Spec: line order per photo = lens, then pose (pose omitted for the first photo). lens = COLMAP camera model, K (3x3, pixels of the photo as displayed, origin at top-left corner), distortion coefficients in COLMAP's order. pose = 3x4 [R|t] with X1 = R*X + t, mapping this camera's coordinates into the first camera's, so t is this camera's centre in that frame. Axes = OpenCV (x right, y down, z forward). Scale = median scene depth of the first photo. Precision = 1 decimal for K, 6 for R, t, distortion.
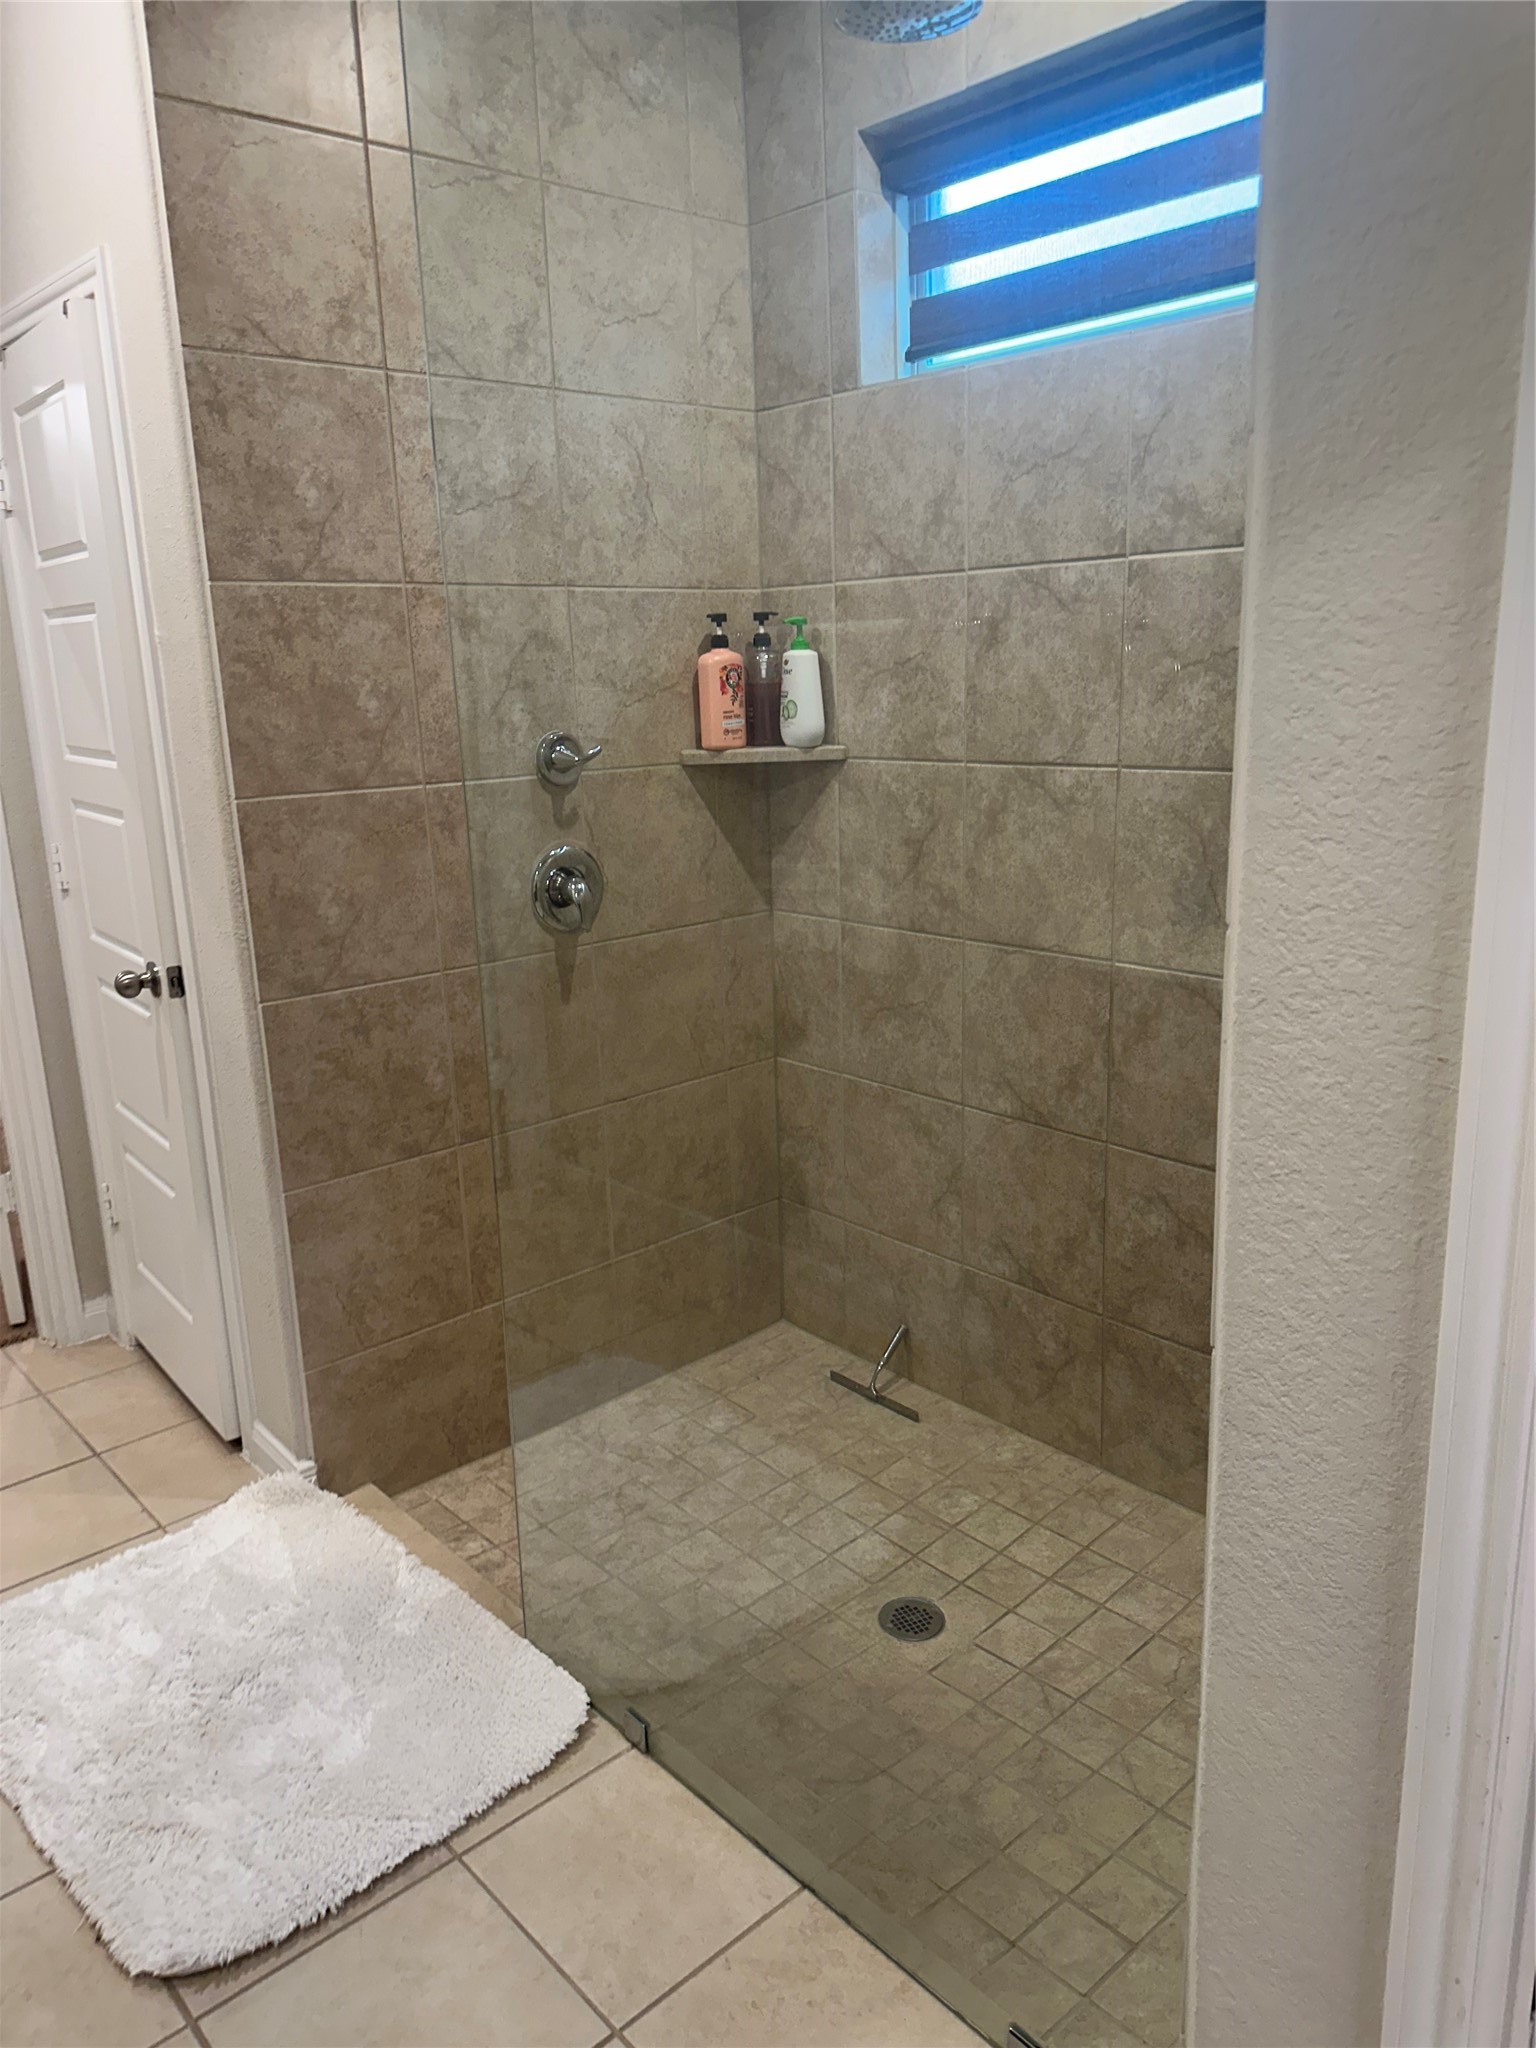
lens RADIAL K [[1458.4, 0, 768.0], [0, 1458.4, 1024.0], [0, 0, 1]] dist [0.055145, -0.064764]
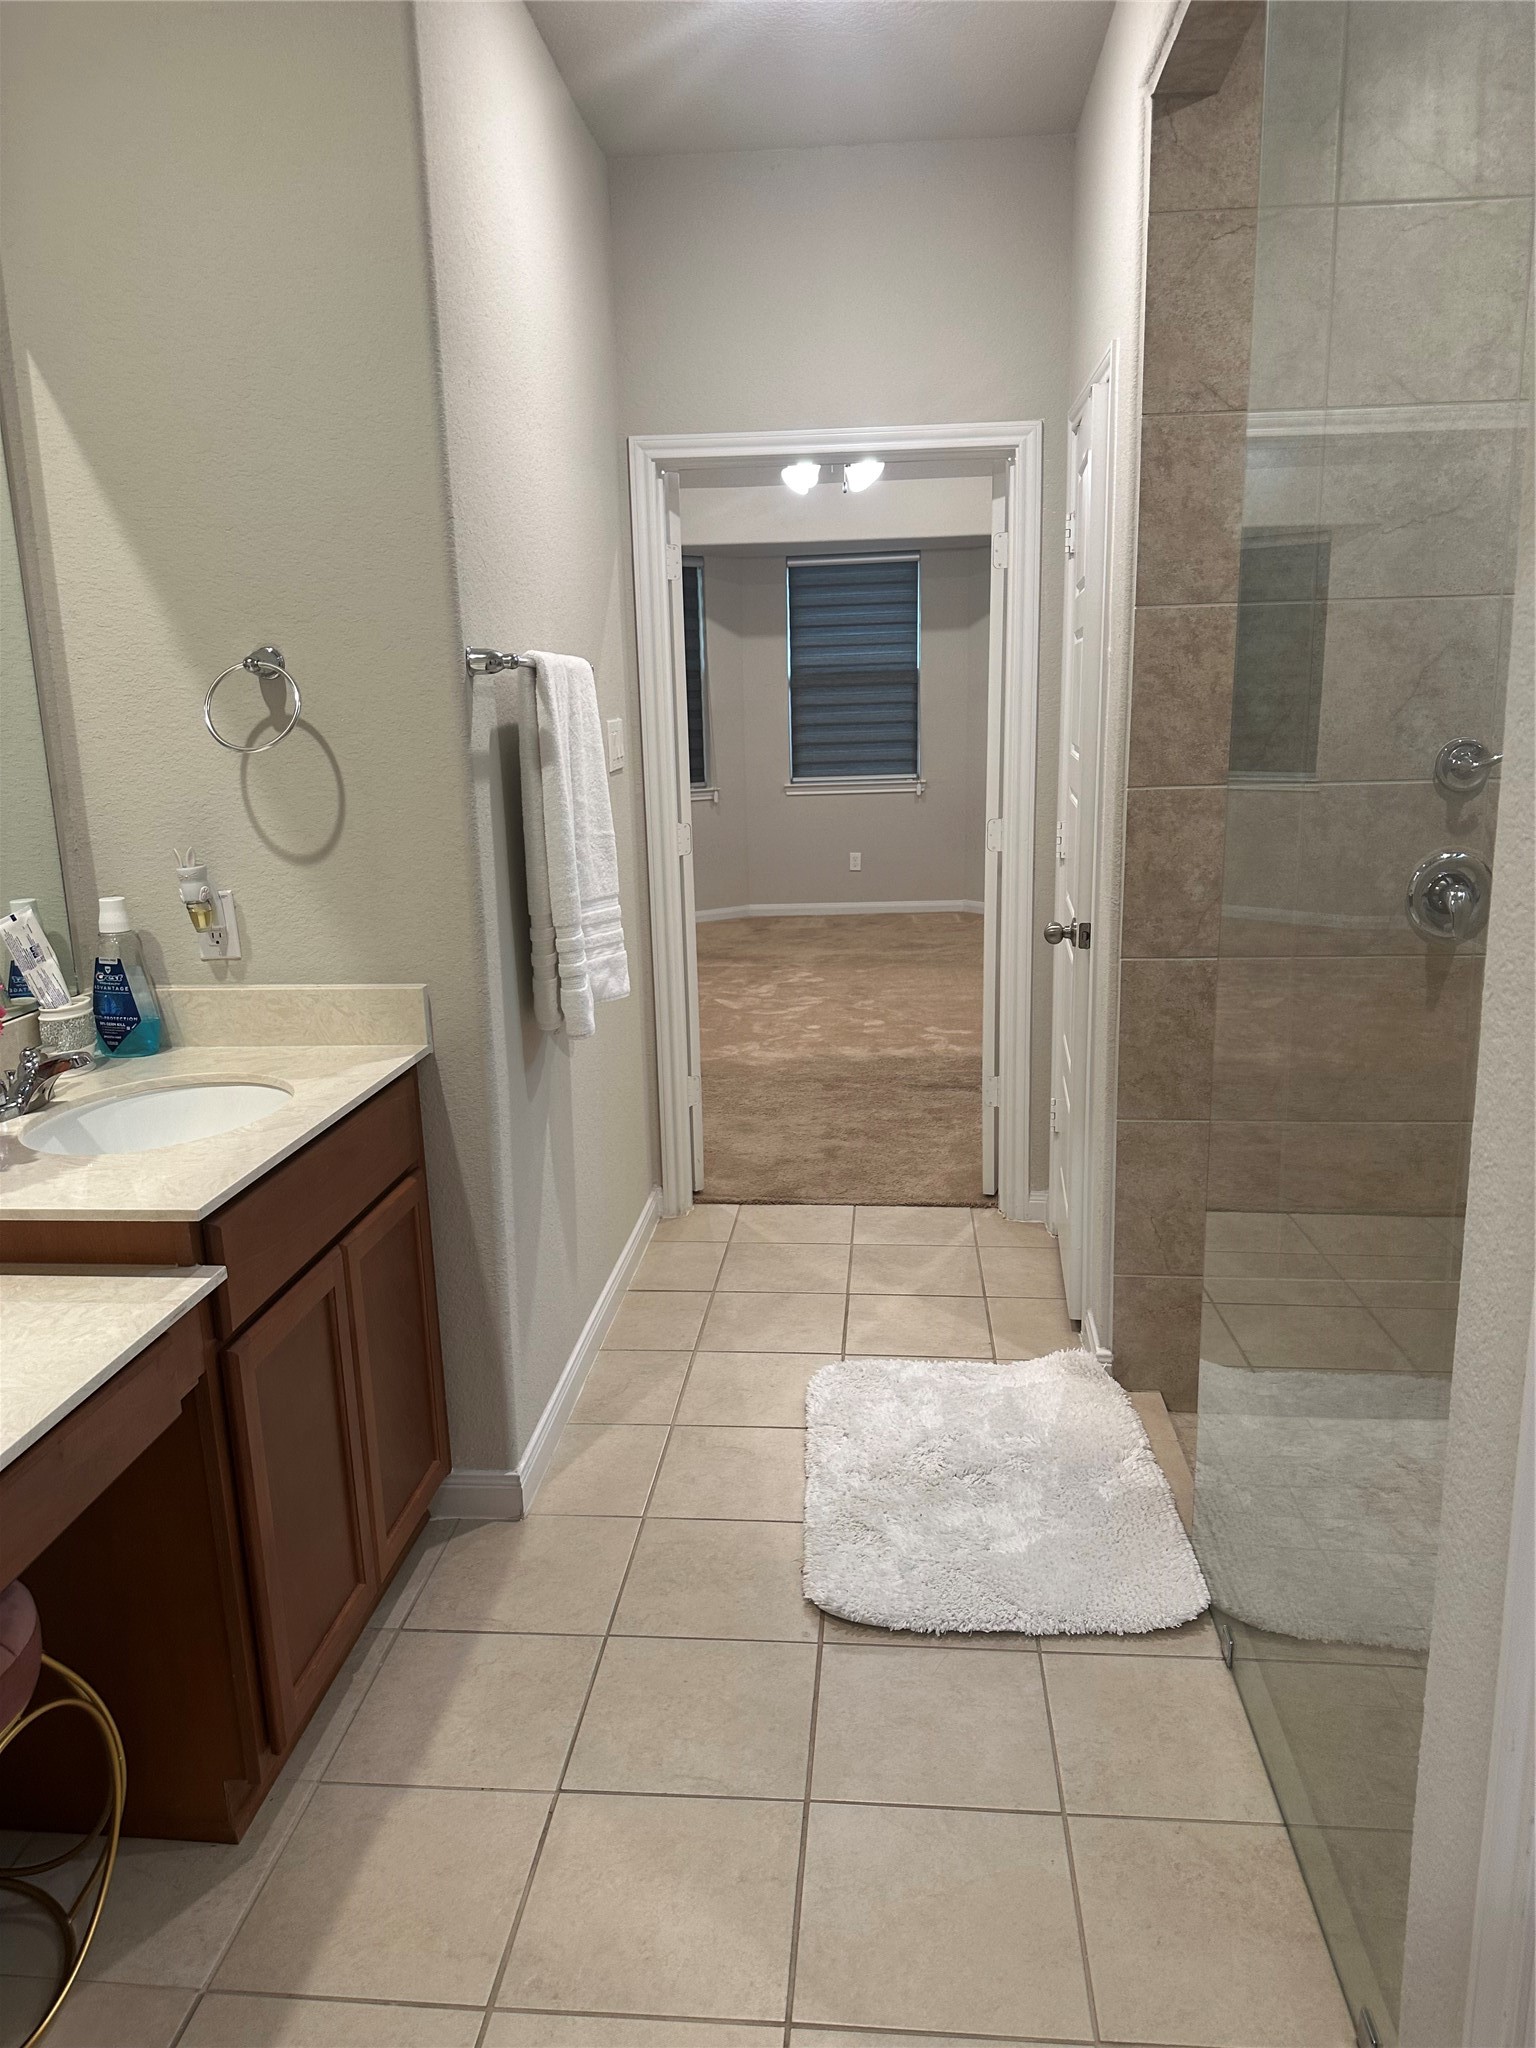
lens RADIAL K [[1447.4, 0, 771.5], [0, 1447.4, 1044.1], [0, 0, 1]] dist [0.071066, -0.113537]
pose [[0.675902, 0.177442, -0.715312, 0.330937], [-0.173943, 0.981571, 0.079132, 0.010750], [0.716171, 0.070938, 0.694311, -0.027814]]
